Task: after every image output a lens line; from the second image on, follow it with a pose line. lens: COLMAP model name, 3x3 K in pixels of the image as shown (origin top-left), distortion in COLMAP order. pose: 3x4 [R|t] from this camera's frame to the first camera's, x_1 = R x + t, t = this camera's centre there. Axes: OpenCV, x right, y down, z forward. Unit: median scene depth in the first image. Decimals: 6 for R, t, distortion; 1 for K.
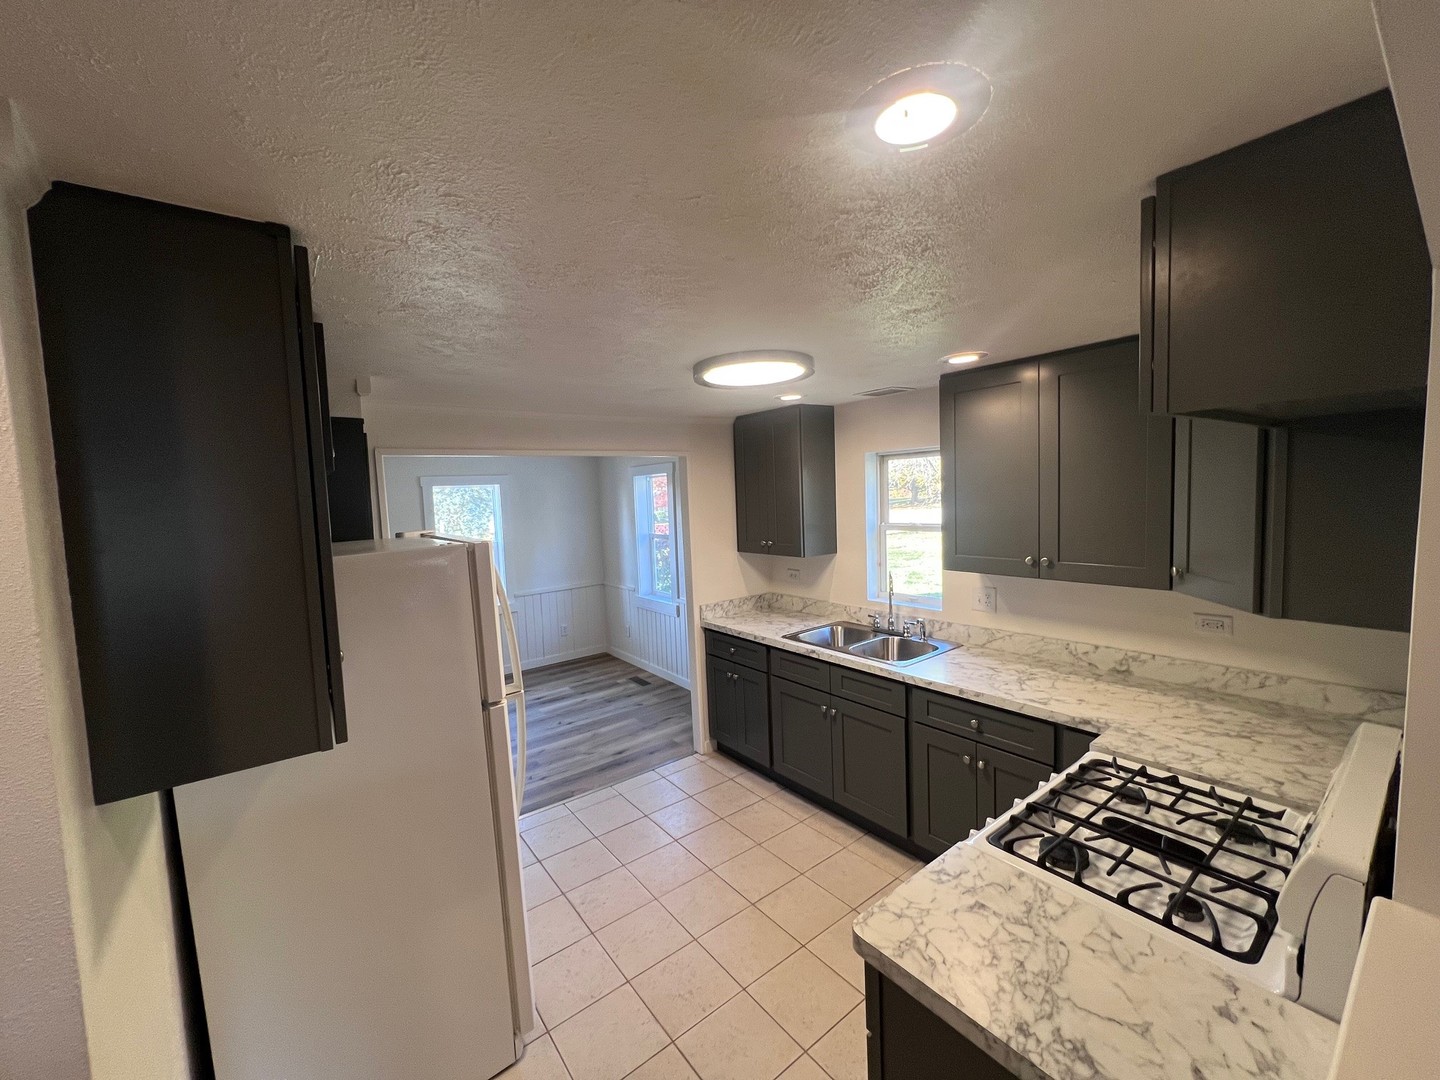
lens RADIAL K [[573.8, 0, 715.0], [0, 573.8, 537.9], [0, 0, 1]] dist [-0.001733, 0.000260]
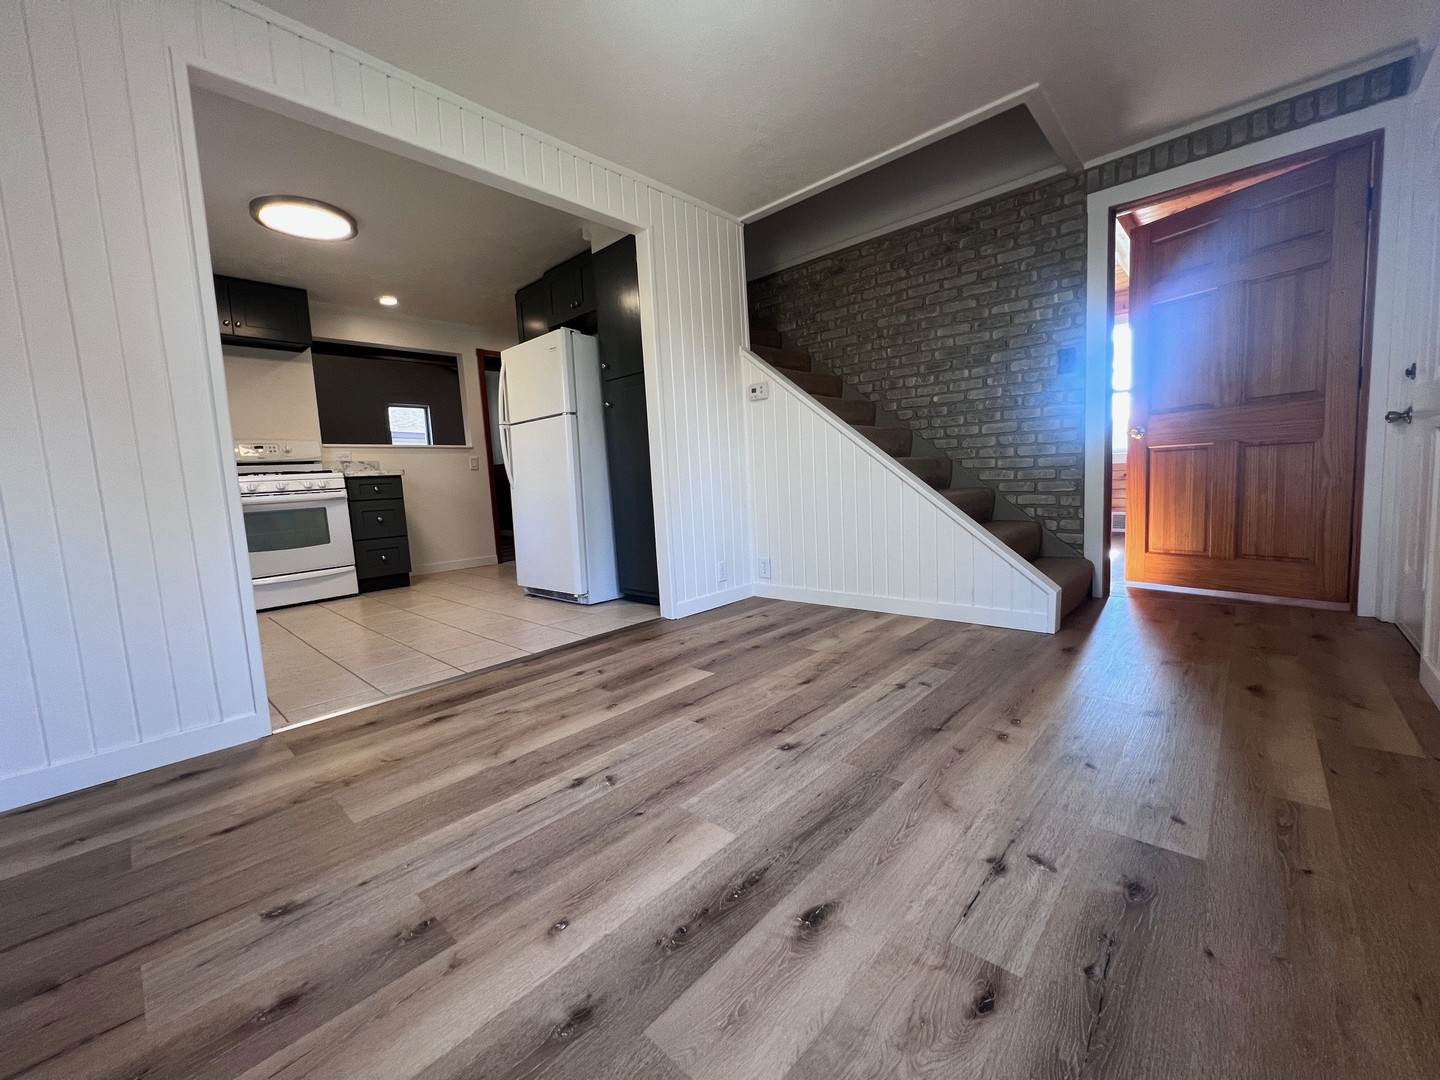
lens RADIAL K [[573.8, 0, 718.6], [0, 573.8, 535.5], [0, 0, 1]] dist [-0.001733, 0.000260]
pose [[-0.980052, 0.111874, -0.164263, -0.255508], [0.080352, 0.979001, 0.187354, 0.117014], [0.181773, 0.170417, -0.968461, 1.136308]]
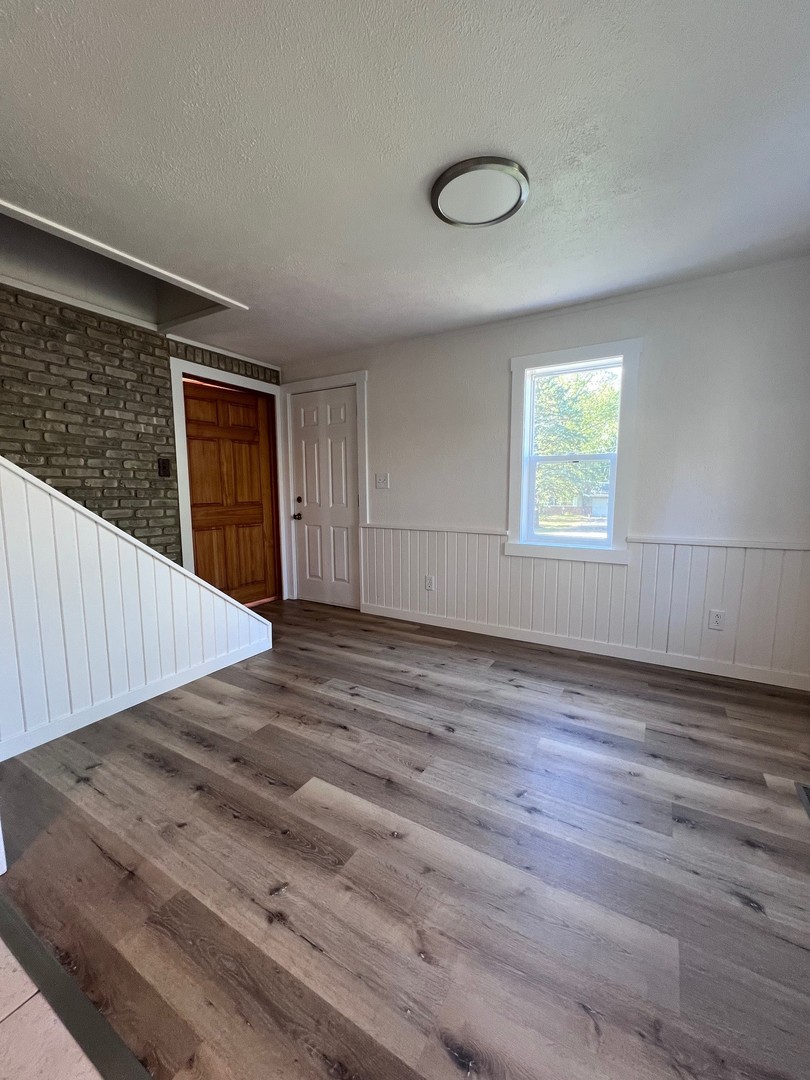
lens RADIAL K [[430.3, 0, 408.0], [0, 430.3, 541.2], [0, 0, 1]] dist [-0.001733, 0.000260]
pose [[0.380343, 0.155882, -0.911614, -0.015182], [-0.089892, 0.987257, 0.131312, 0.071099], [0.920466, 0.032004, 0.389509, 0.675461]]
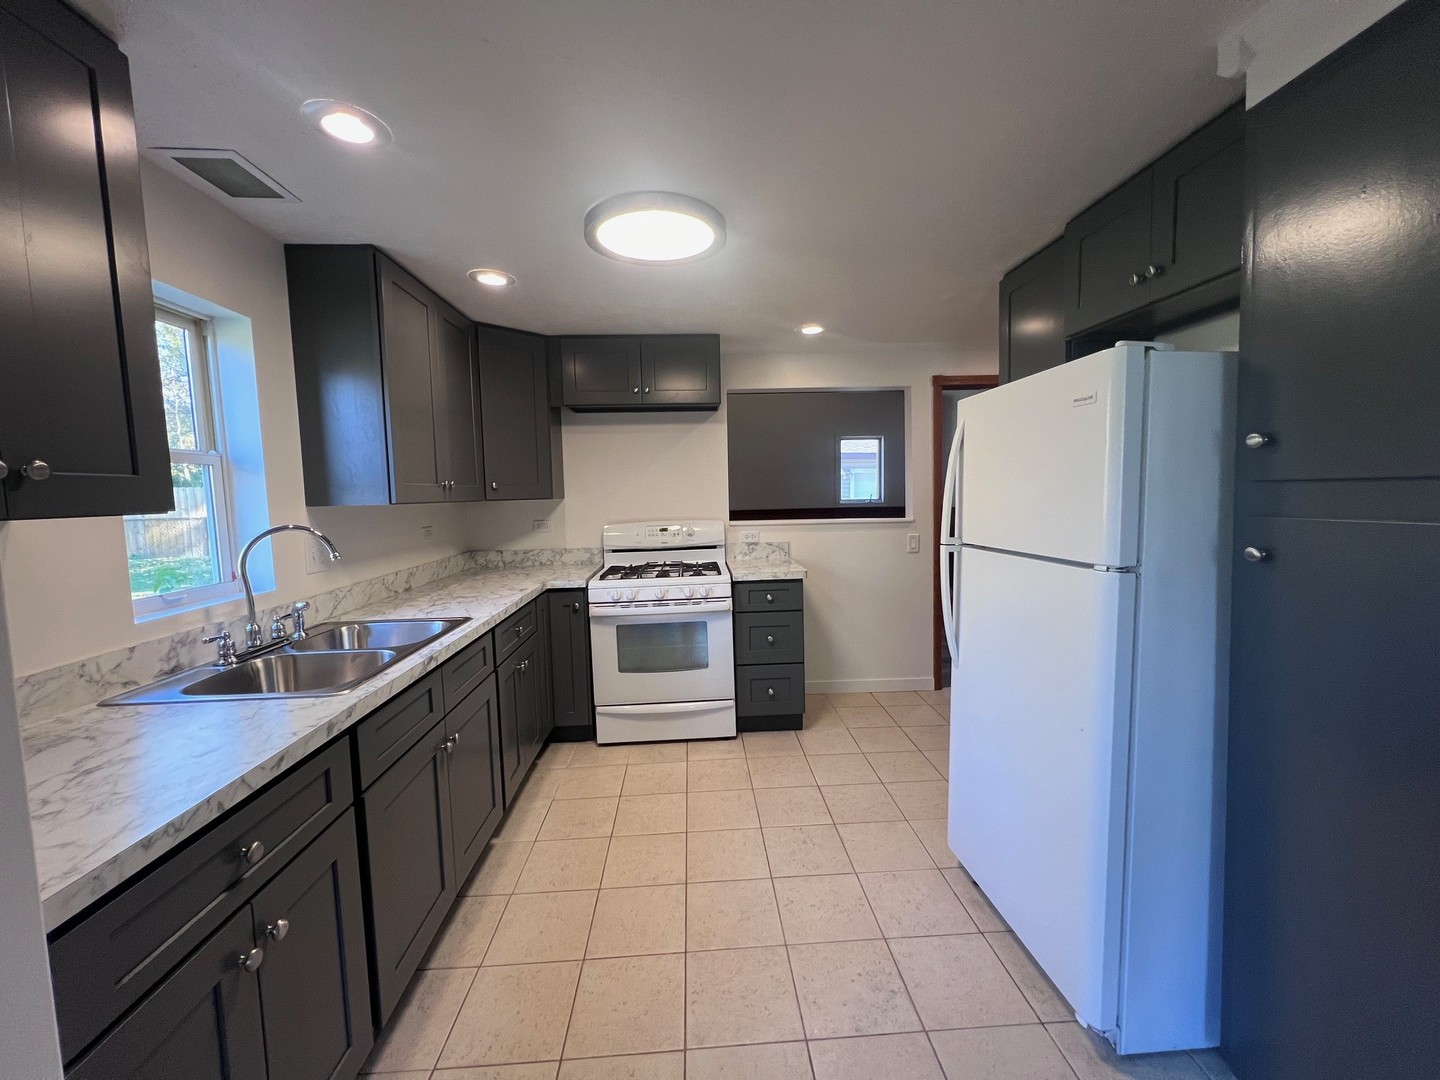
lens RADIAL K [[573.8, 0, 720.5], [0, 573.8, 536.6], [0, 0, 1]] dist [-0.001733, 0.000260]
pose [[-0.826323, 0.021488, 0.562786, -0.210024], [0.106357, 0.987246, 0.118467, 0.028030], [-0.553062, 0.157748, -0.818069, 0.739446]]
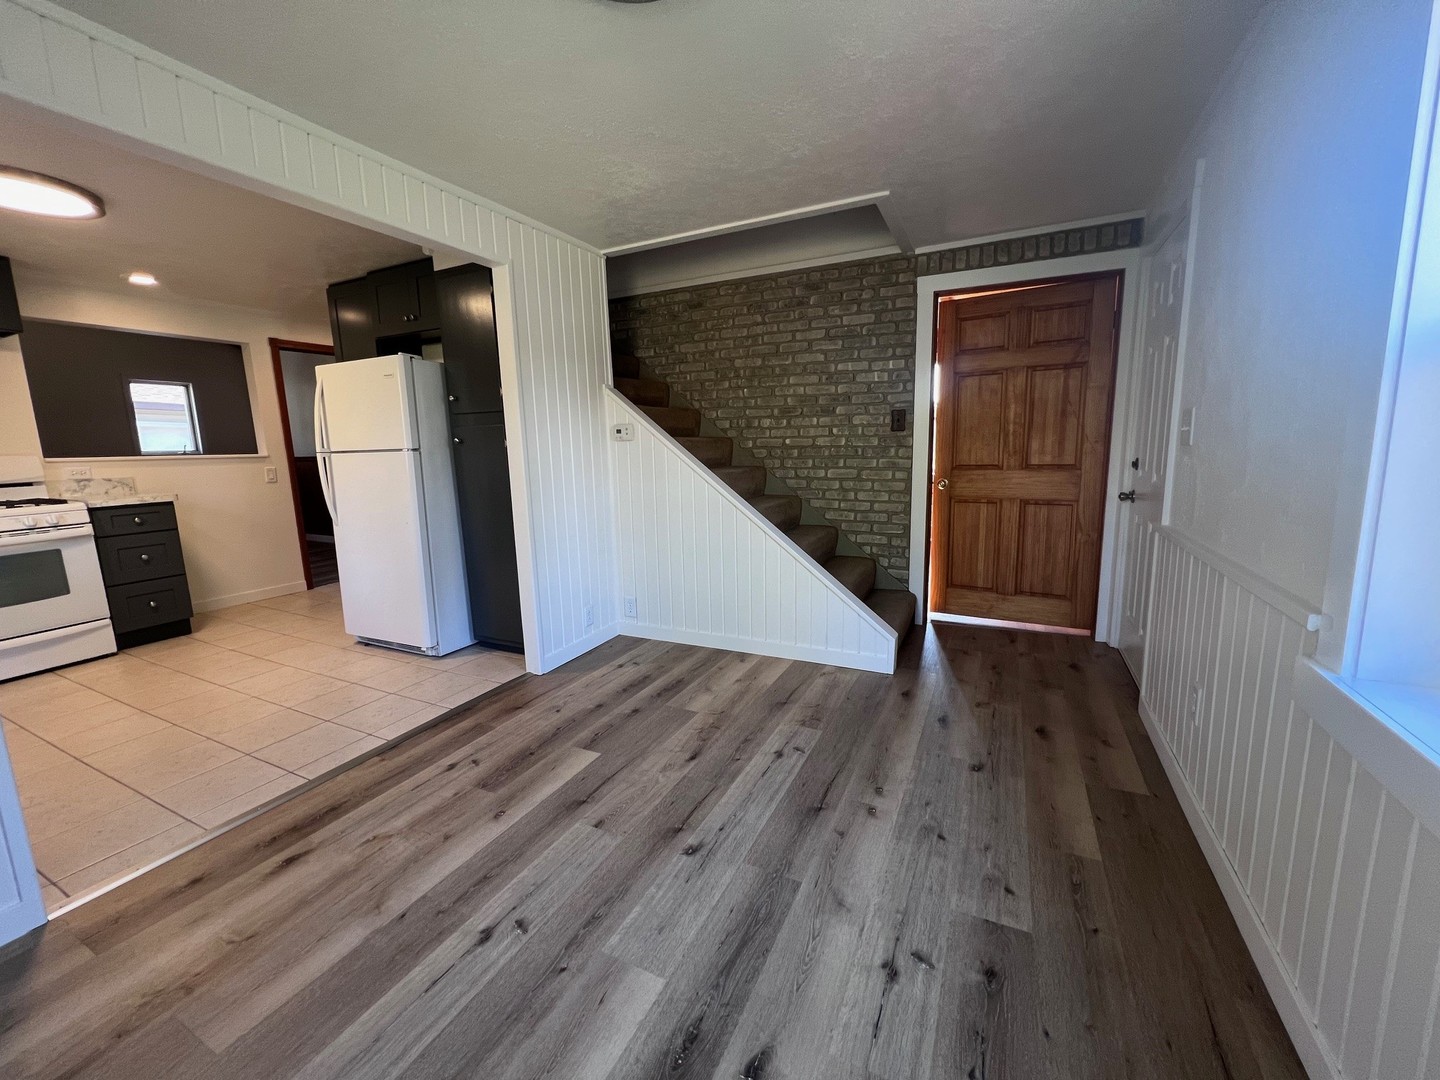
lens RADIAL K [[573.8, 0, 718.6], [0, 573.8, 536.2], [0, 0, 1]] dist [-0.001733, 0.000260]
pose [[-0.892775, 0.135954, -0.429498, -0.228271], [0.026902, 0.967764, 0.250418, 0.036189], [0.449698, 0.212013, -0.867653, 1.115880]]
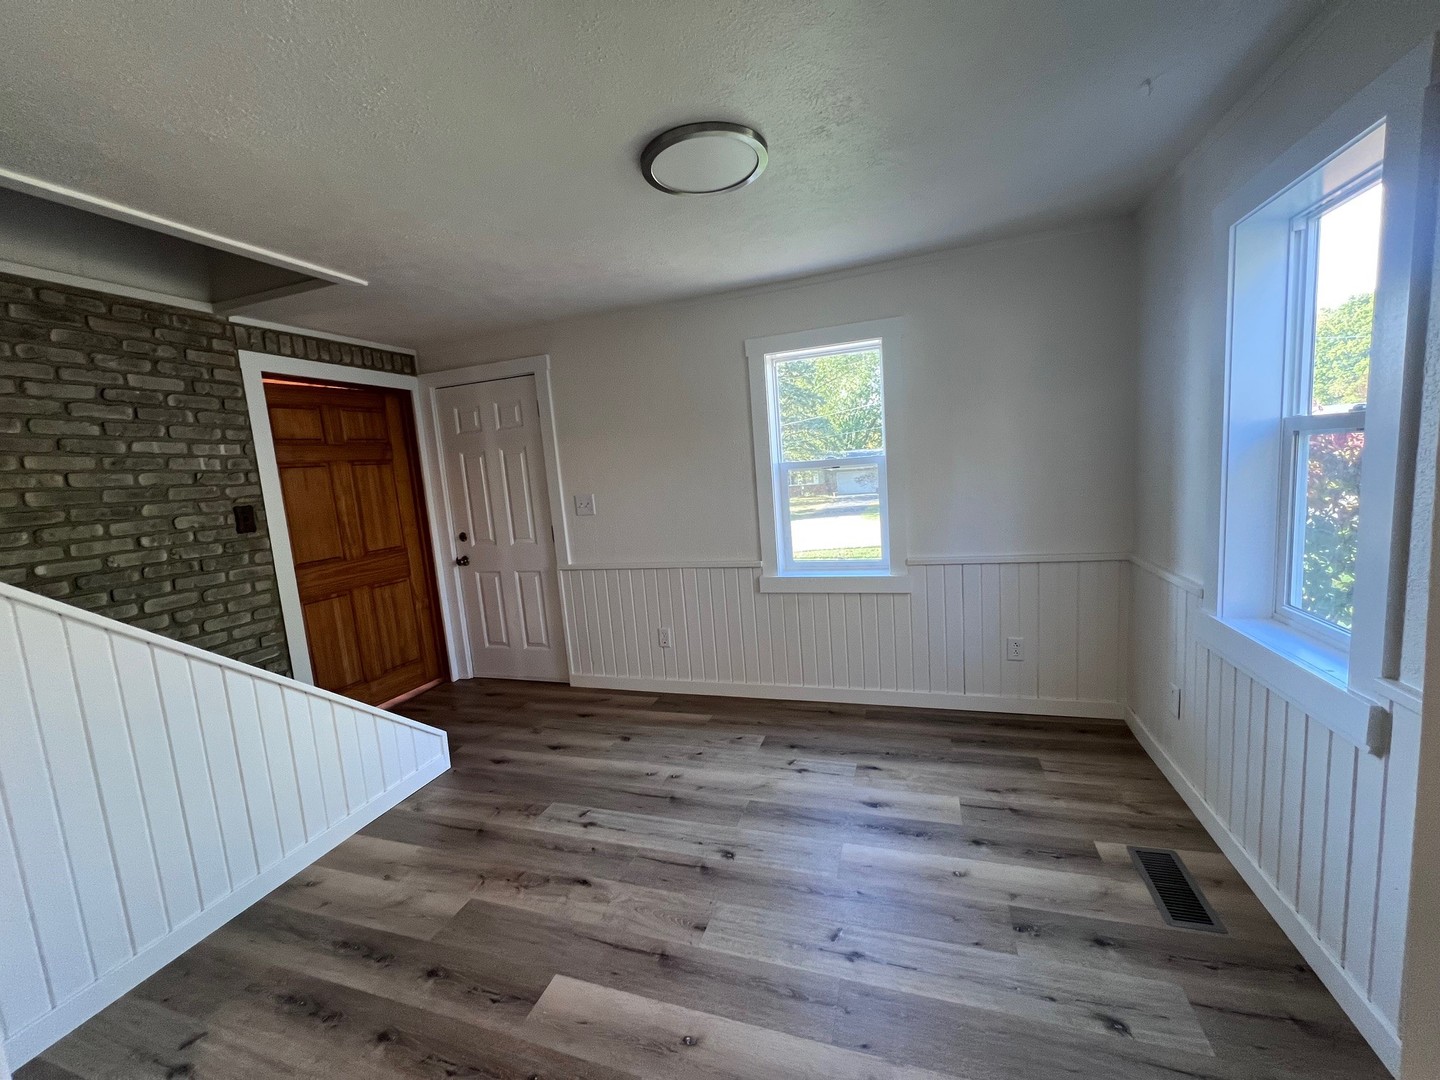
lens RADIAL K [[573.8, 0, 720.1], [0, 573.8, 536.6], [0, 0, 1]] dist [-0.001733, 0.000260]
pose [[0.565253, 0.103249, -0.818431, -0.034559], [-0.016221, 0.993336, 0.114111, 0.026846], [0.824758, -0.051226, 0.563160, 0.654108]]
